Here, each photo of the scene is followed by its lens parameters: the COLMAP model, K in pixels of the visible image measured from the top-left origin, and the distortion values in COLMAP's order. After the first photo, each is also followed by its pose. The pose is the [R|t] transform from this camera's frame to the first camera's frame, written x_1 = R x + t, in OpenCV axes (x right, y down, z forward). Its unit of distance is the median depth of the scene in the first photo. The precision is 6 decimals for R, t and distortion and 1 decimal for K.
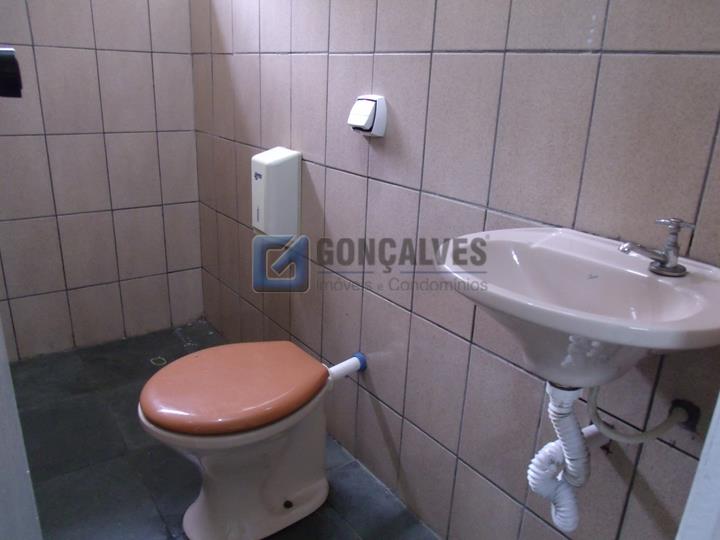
lens RADIAL K [[573.8, 0, 360.0], [0, 573.8, 270.0], [0, 0, 1]] dist [-0.008594, 0.000652]
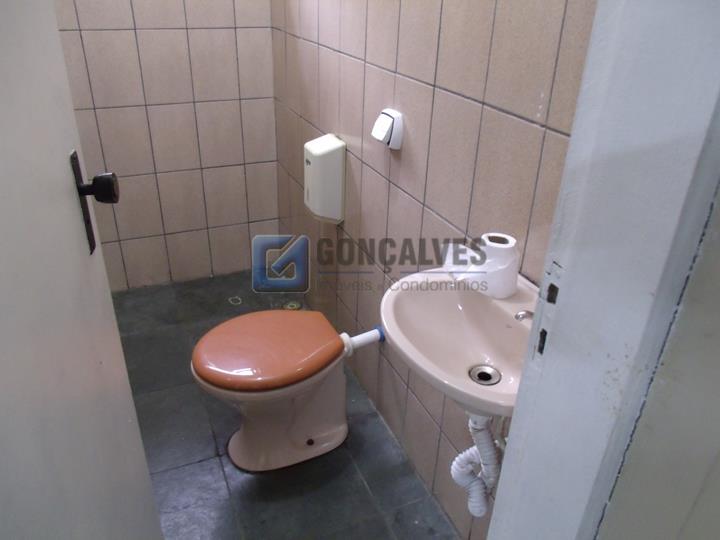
lens RADIAL K [[561.5, 0, 360.0], [0, 561.5, 270.0], [0, 0, 1]] dist [0.001704, 0.002174]
pose [[0.978795, 0.088629, -0.184677, 0.160495], [-0.061446, 0.987071, 0.148040, -0.134770], [0.195409, -0.133553, 0.971586, -0.097342]]
